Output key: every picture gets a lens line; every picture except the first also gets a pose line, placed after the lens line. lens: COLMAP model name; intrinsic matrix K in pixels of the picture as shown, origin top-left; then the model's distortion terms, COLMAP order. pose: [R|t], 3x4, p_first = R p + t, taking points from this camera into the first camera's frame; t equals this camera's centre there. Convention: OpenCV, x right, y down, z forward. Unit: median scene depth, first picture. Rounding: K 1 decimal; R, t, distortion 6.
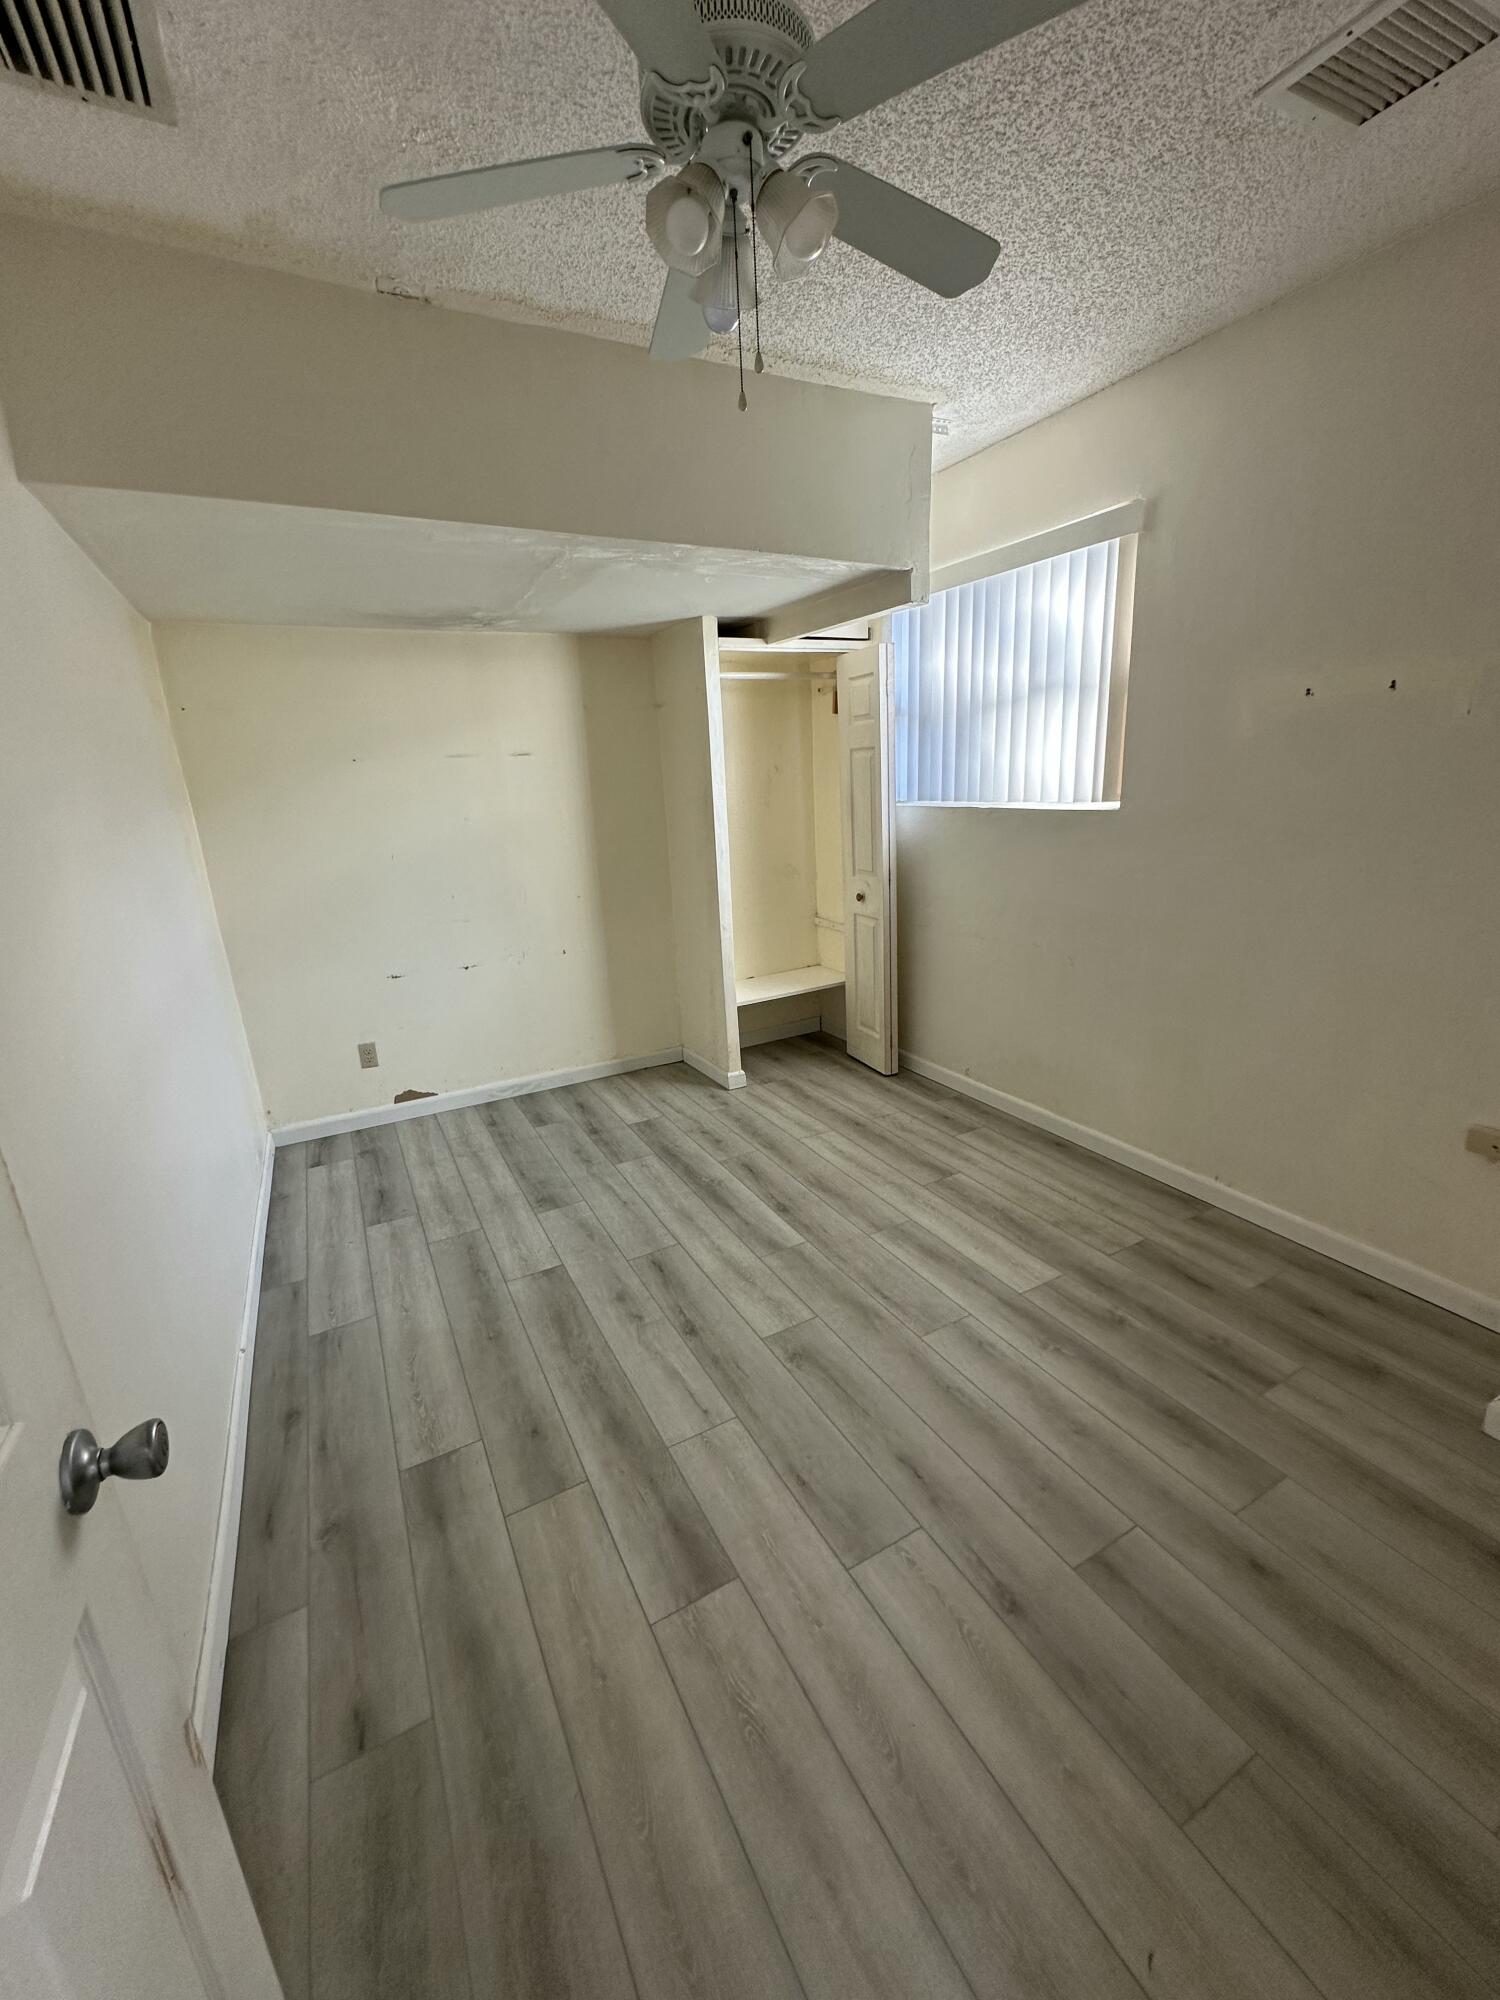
lens RADIAL K [[801.6, 0, 744.8], [0, 801.6, 999.6], [0, 0, 1]] dist [-0.004704, 0.000991]
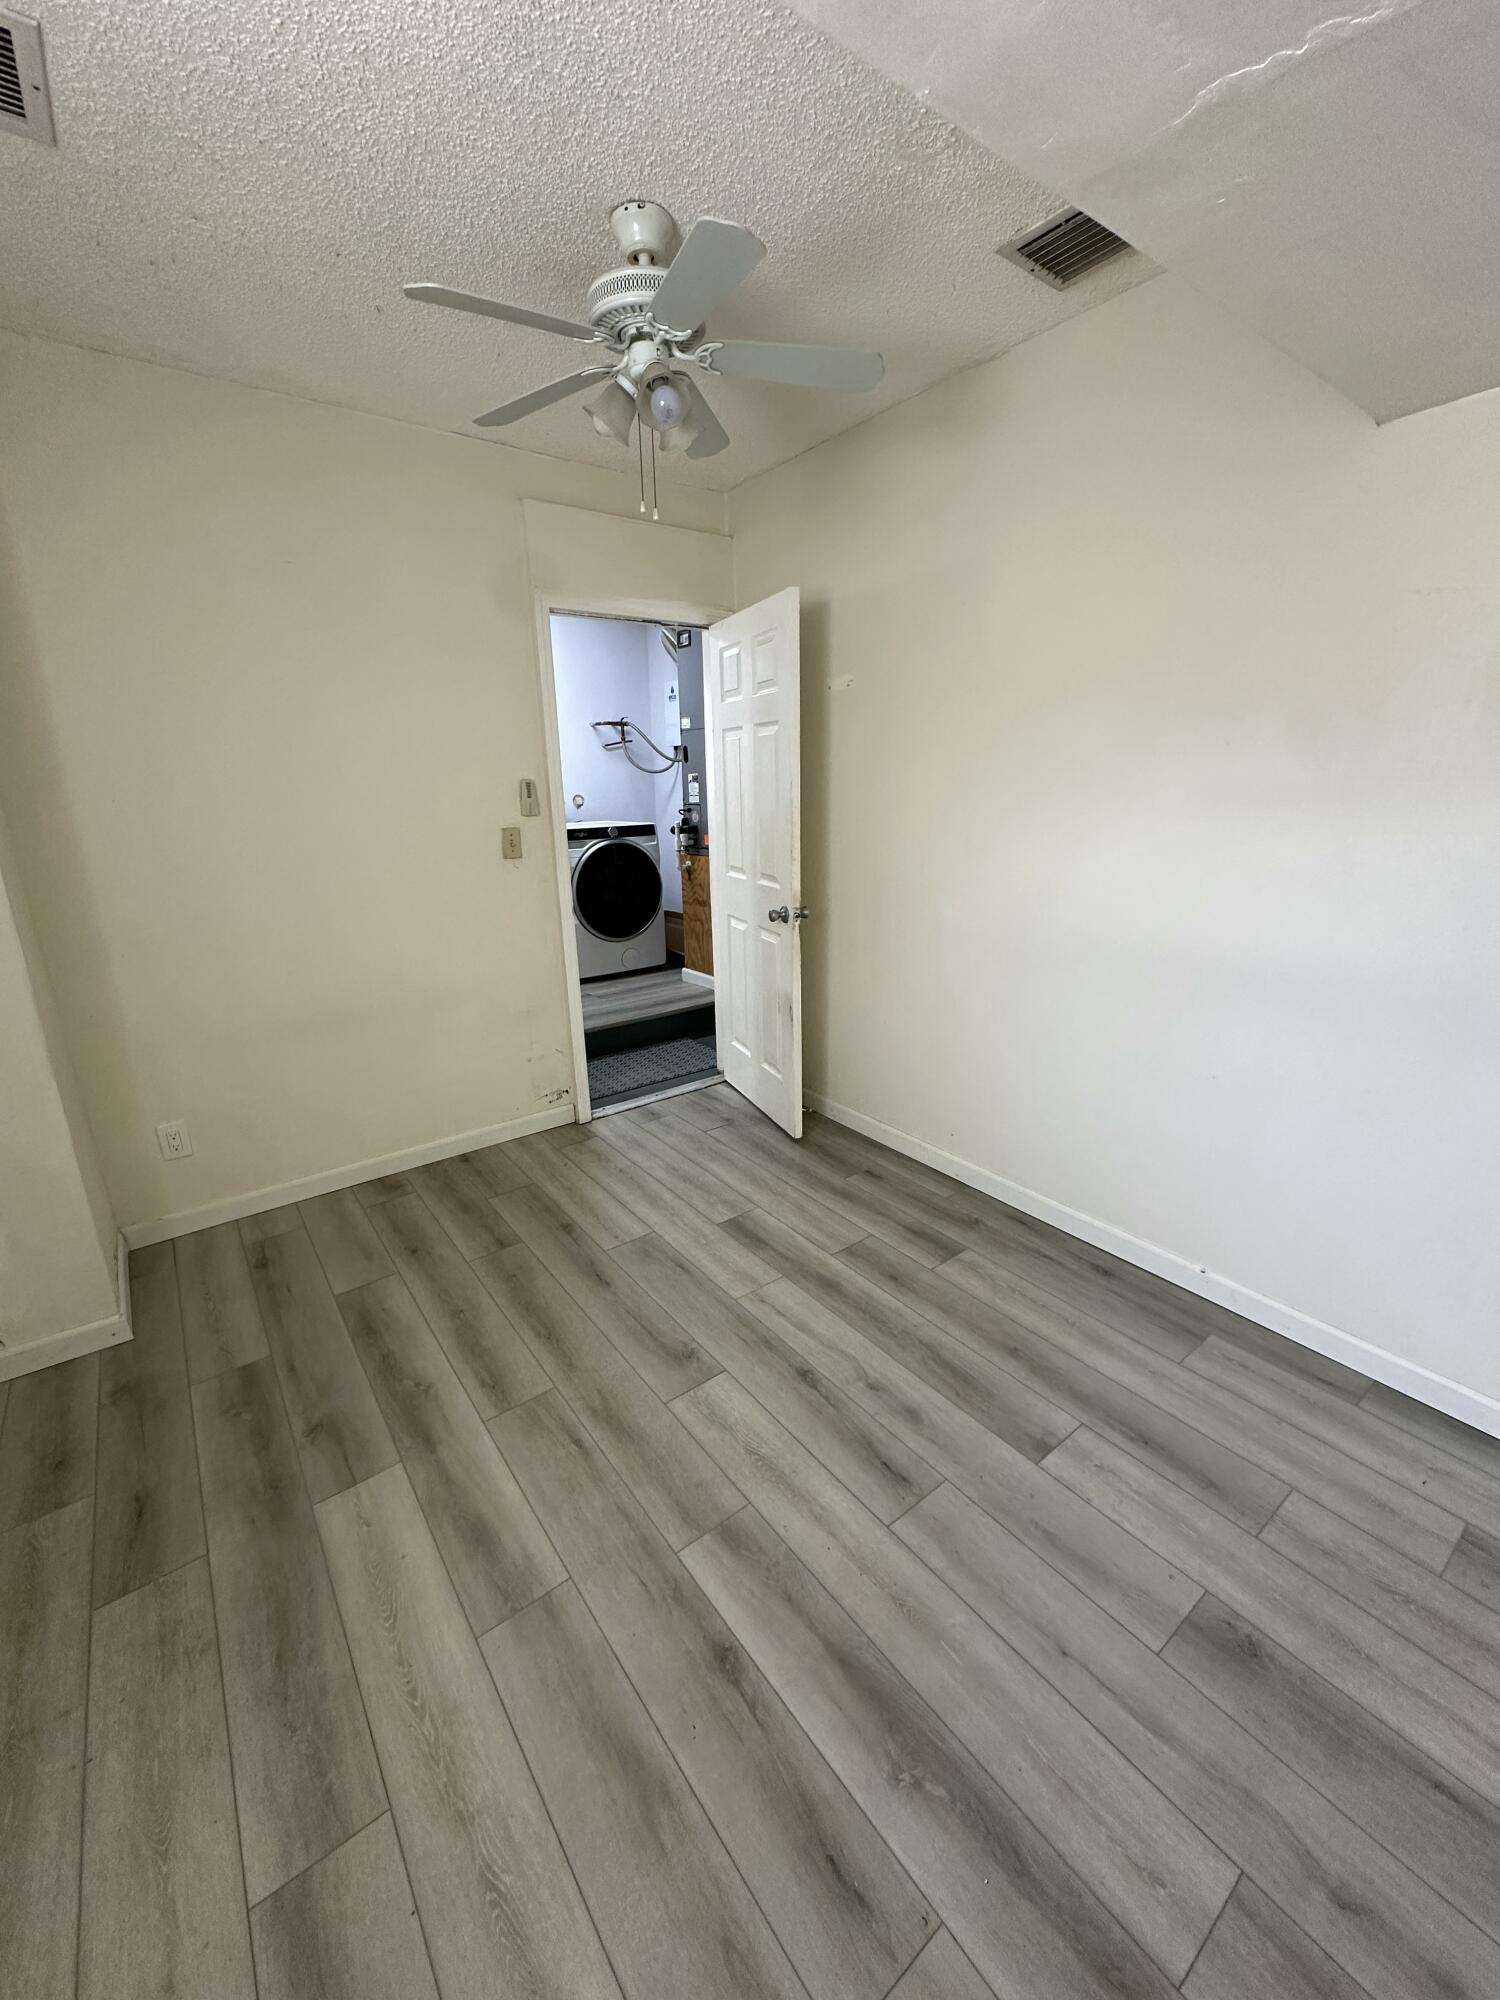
lens RADIAL K [[801.6, 0, 755.9], [0, 801.6, 1001.7], [0, 0, 1]] dist [-0.004704, 0.000991]
pose [[-0.983635, 0.111911, -0.141200, 0.067450], [0.020433, 0.847936, 0.529705, -0.419165], [0.179009, 0.518152, -0.836346, 1.505899]]
